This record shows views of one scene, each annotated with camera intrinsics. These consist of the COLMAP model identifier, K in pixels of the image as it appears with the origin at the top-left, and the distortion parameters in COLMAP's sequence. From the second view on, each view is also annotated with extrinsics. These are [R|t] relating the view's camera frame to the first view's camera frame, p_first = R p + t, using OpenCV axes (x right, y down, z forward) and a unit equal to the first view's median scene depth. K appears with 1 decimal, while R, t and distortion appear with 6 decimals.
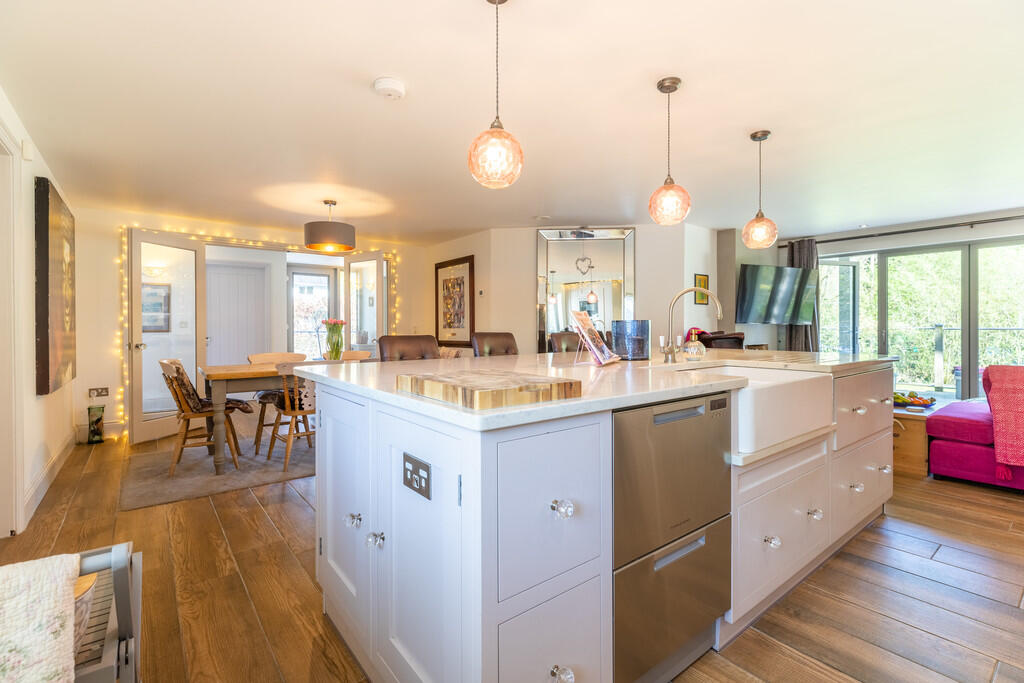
lens RADIAL K [[464.7, 0, 515.2], [0, 464.7, 329.5], [0, 0, 1]] dist [0.004030, 0.000875]
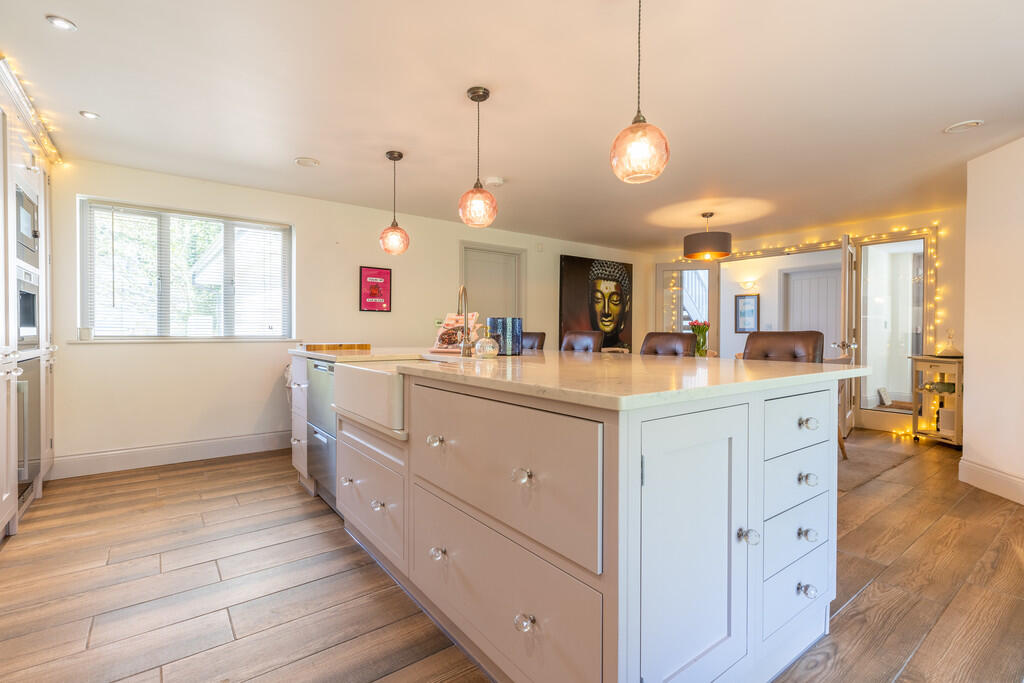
lens RADIAL K [[464.7, 0, 514.1], [0, 464.7, 338.8], [0, 0, 1]] dist [0.004030, 0.000875]
pose [[-0.021886, 0.021564, -0.999528, 0.517364], [-0.012262, 0.999686, 0.021836, 0.001906], [0.999685, 0.012734, -0.021615, 0.407508]]
